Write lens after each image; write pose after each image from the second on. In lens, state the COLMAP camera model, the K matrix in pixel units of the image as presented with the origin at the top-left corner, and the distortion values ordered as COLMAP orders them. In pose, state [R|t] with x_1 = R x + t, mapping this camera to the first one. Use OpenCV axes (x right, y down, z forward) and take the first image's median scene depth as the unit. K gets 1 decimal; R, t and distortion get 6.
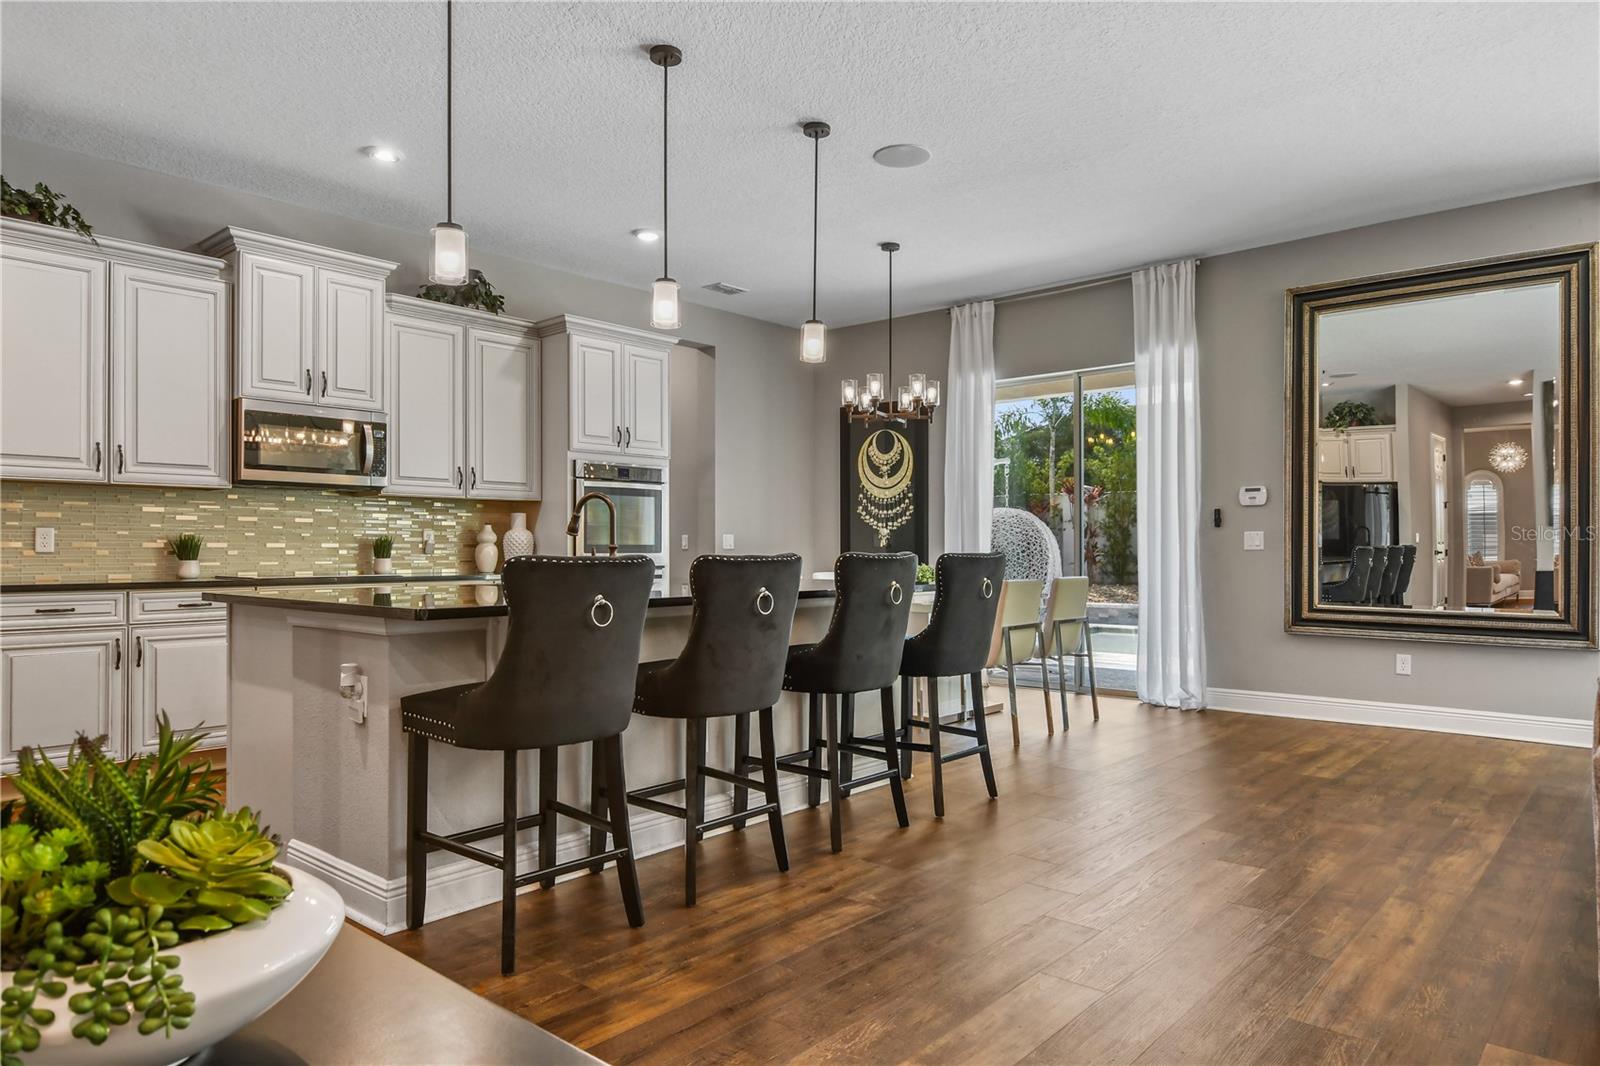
lens RADIAL K [[987.7, 0, 805.3], [0, 987.7, 550.8], [0, 0, 1]] dist [-0.000090, 0.000713]
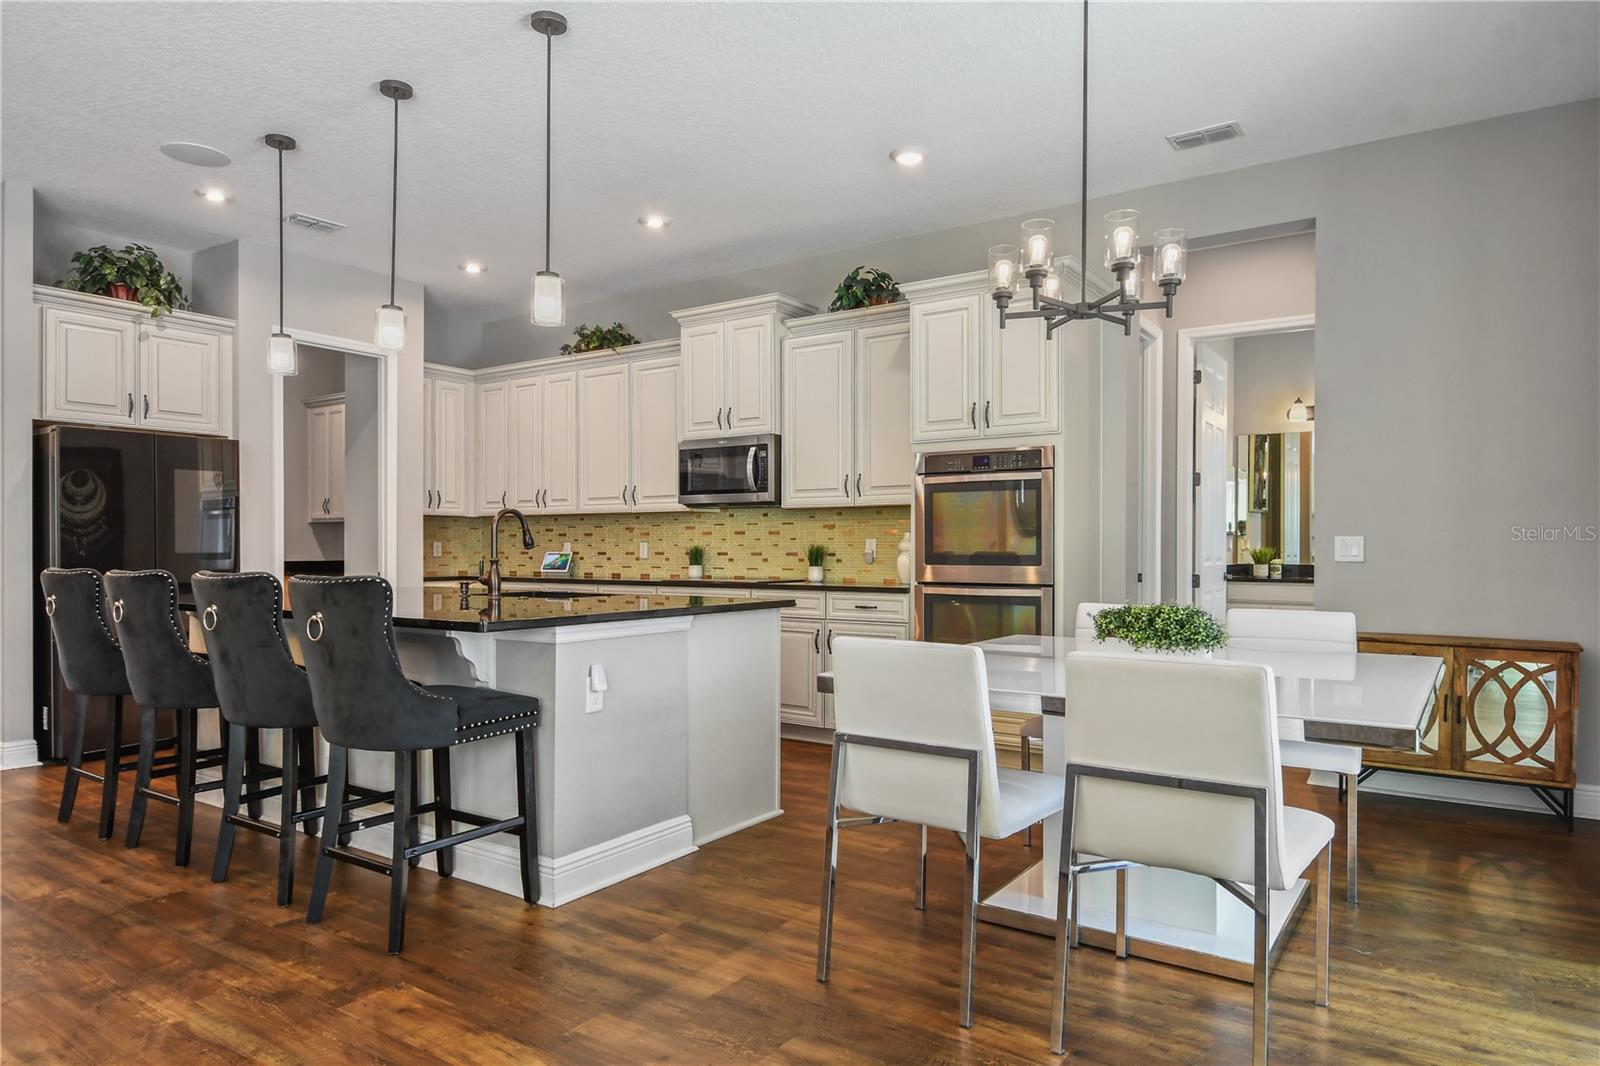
lens RADIAL K [[980.6, 0, 806.4], [0, 980.6, 549.3], [0, 0, 1]] dist [0.003154, 0.000655]
pose [[0.120512, 0.004387, -0.992702, 0.712845], [-0.000313, 0.999990, 0.004381, -0.017192], [0.992712, -0.000217, 0.120512, 0.979867]]
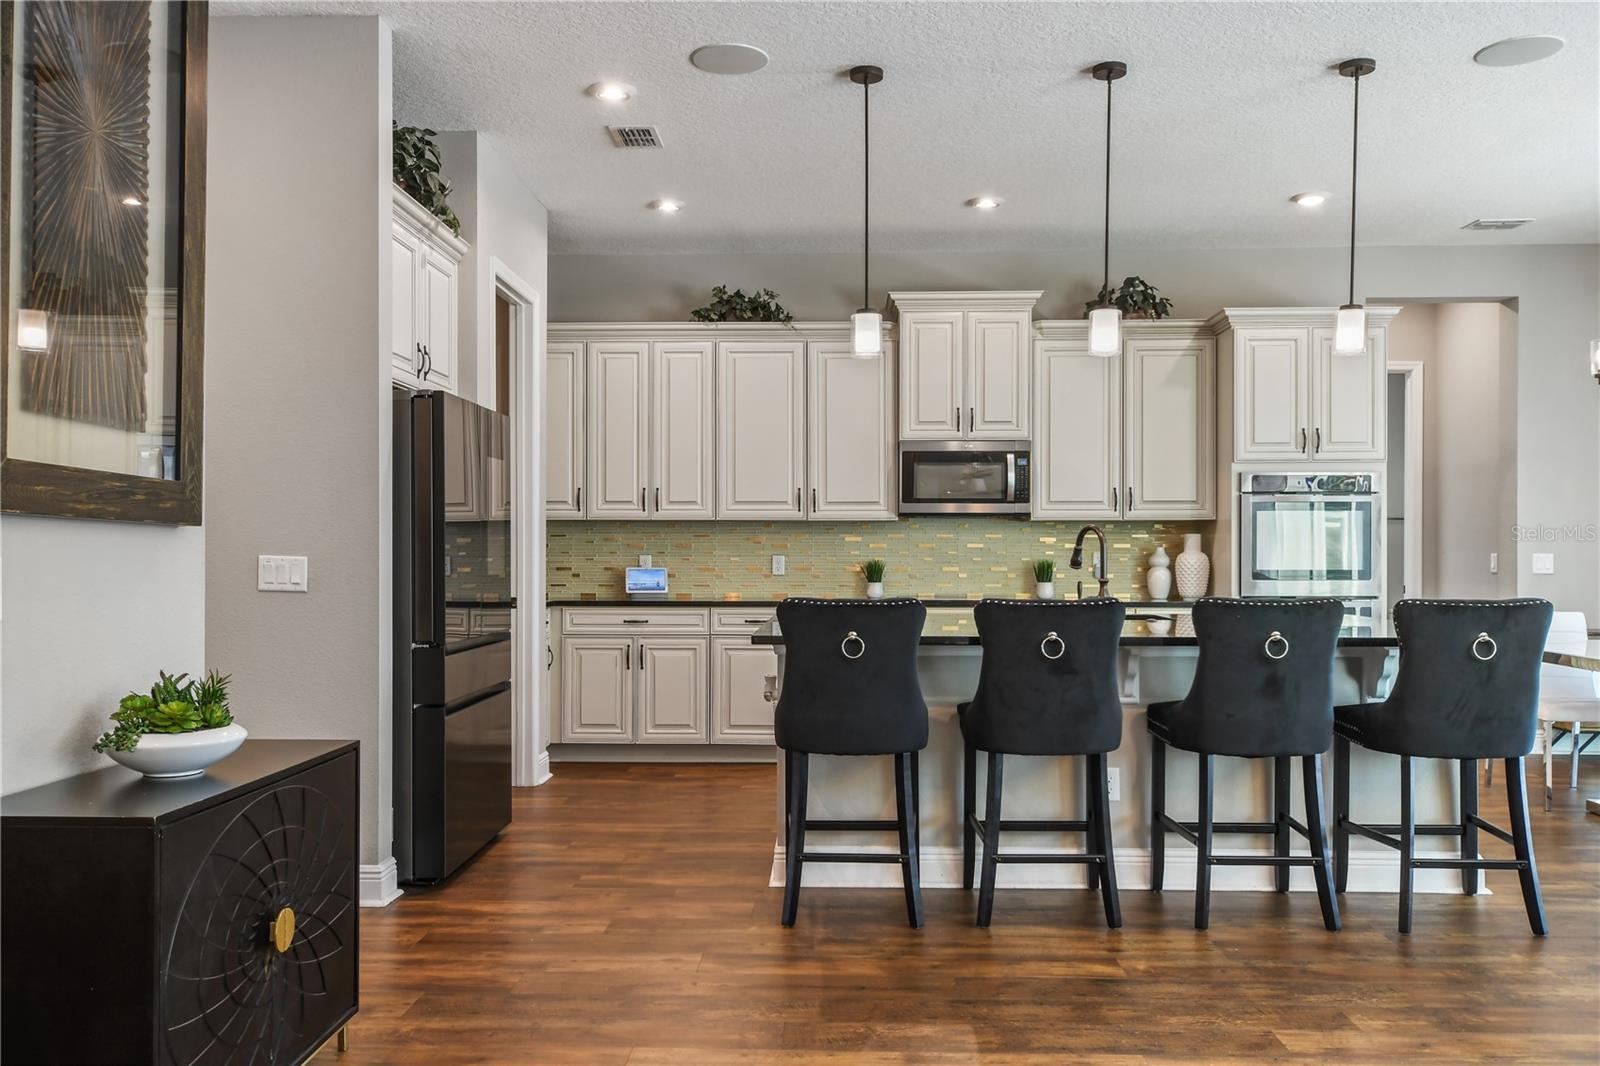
lens RADIAL K [[1257.0, 0, 796.4], [0, 1257.0, 553.4], [0, 0, 1]] dist [0.003958, 0.005955]
pose [[0.630406, 0.002000, -0.776263, 0.464100], [-0.001805, 0.999998, 0.001111, -0.025830], [0.776263, 0.000700, 0.630408, -0.006064]]
